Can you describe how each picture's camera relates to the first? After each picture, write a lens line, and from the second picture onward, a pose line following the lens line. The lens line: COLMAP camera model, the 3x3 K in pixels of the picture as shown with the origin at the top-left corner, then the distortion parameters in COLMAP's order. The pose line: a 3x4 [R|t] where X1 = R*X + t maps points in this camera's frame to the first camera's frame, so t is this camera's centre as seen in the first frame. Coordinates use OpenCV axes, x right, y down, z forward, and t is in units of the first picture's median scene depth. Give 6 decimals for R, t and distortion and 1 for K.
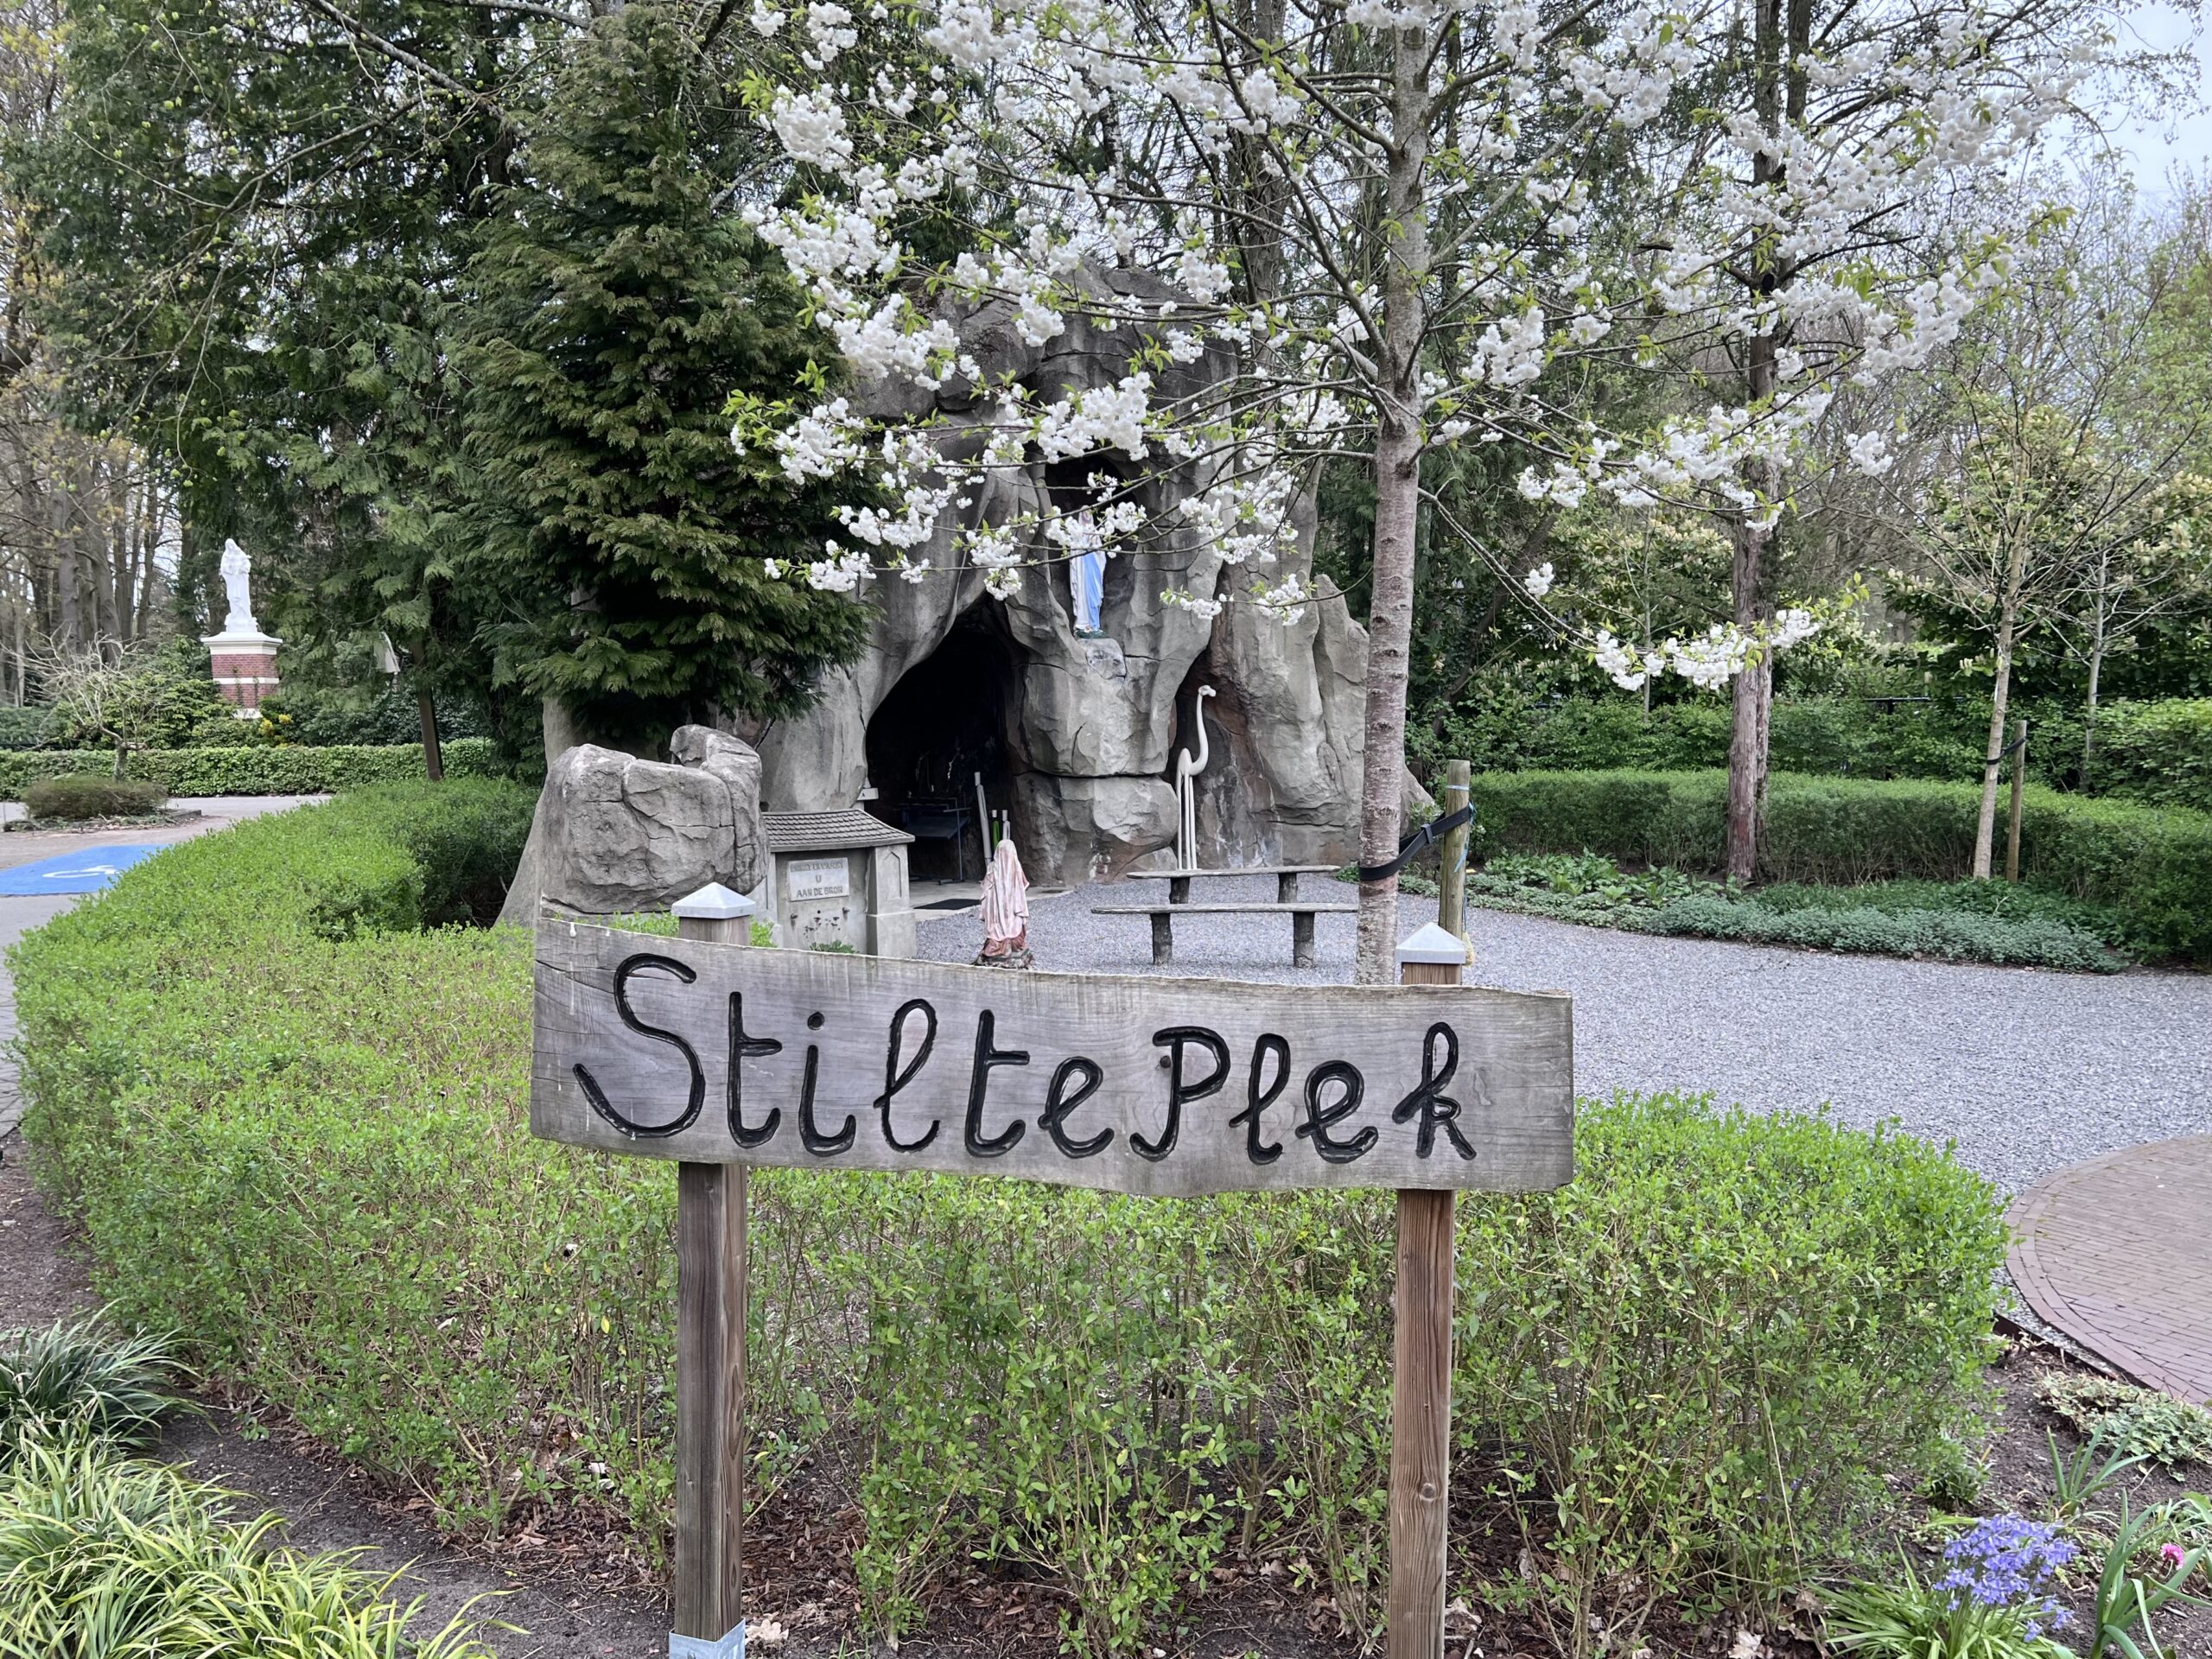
lens RADIAL K [[1677.5, 0, 1106.0], [0, 1677.5, 829.5], [0, 0, 1]] dist [0.003797, 0.000172]
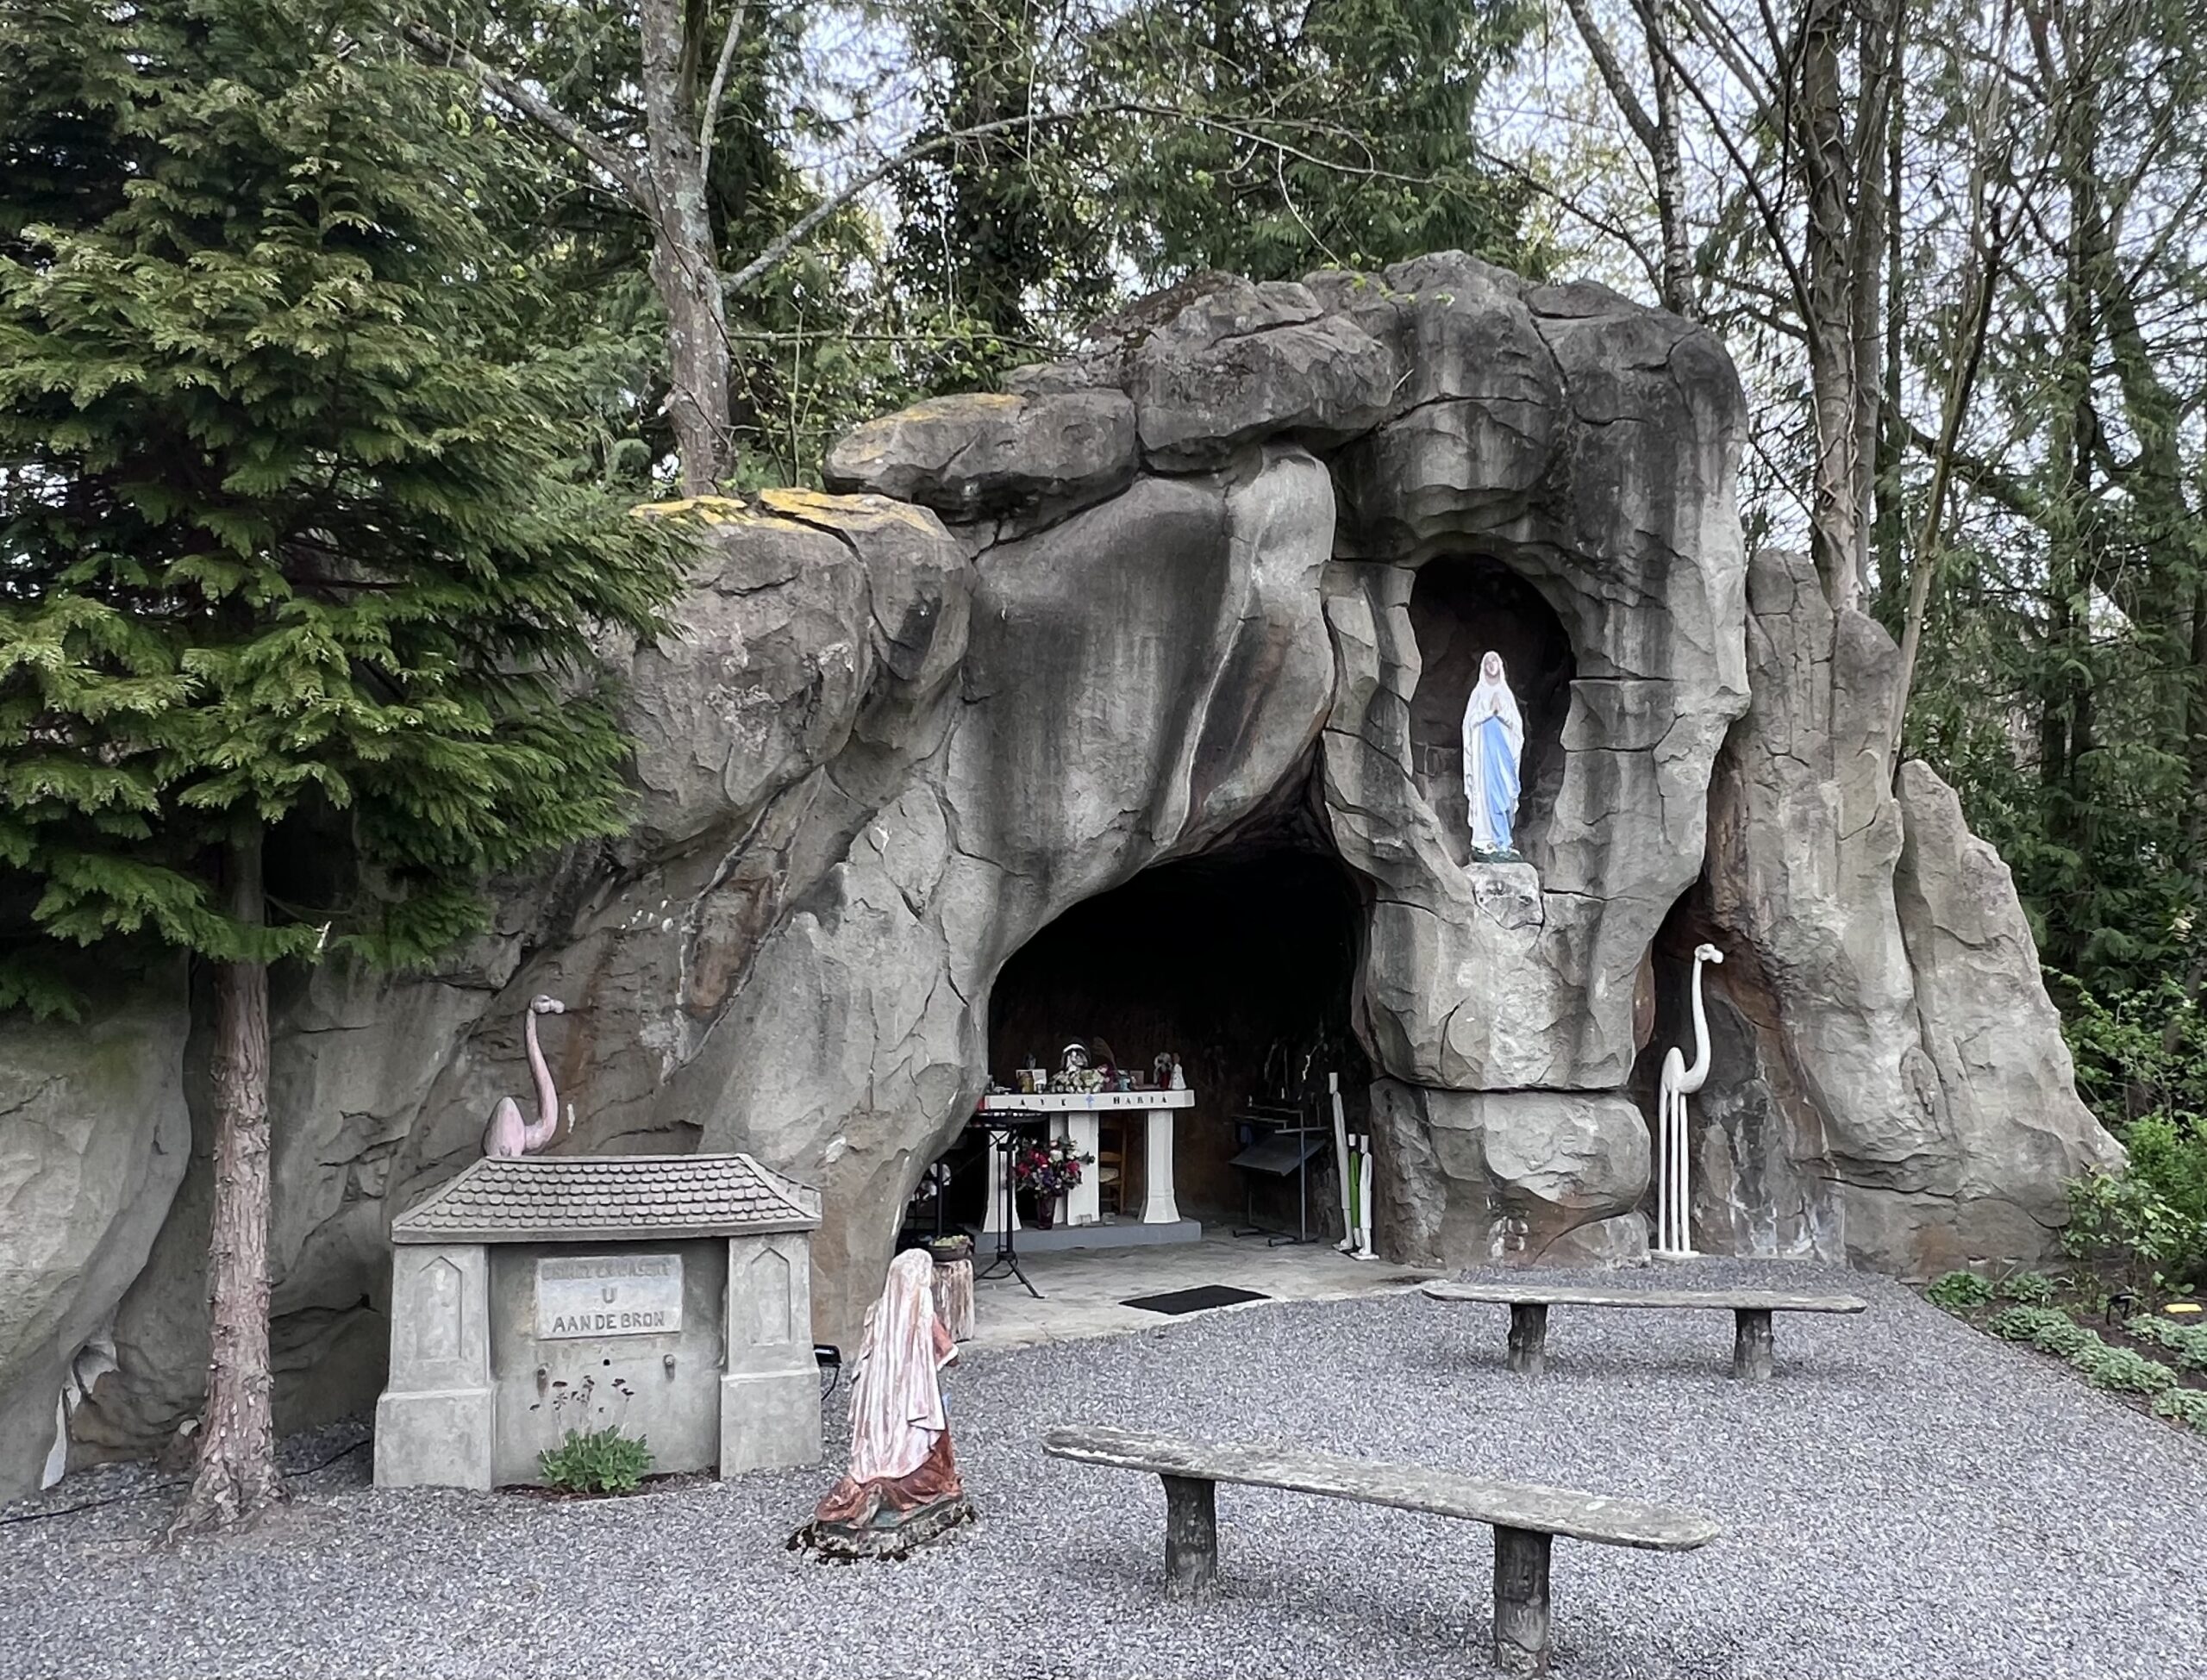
lens RADIAL K [[1911.1, 0, 1103.4], [0, 1911.1, 867.9], [0, 0, 1]] dist [0.003794, 0.002523]
pose [[0.937834, 0.006242, -0.347029, 0.099199], [-0.050138, 0.991788, -0.117655, -0.022621], [0.343445, 0.127740, 0.930445, 0.299693]]
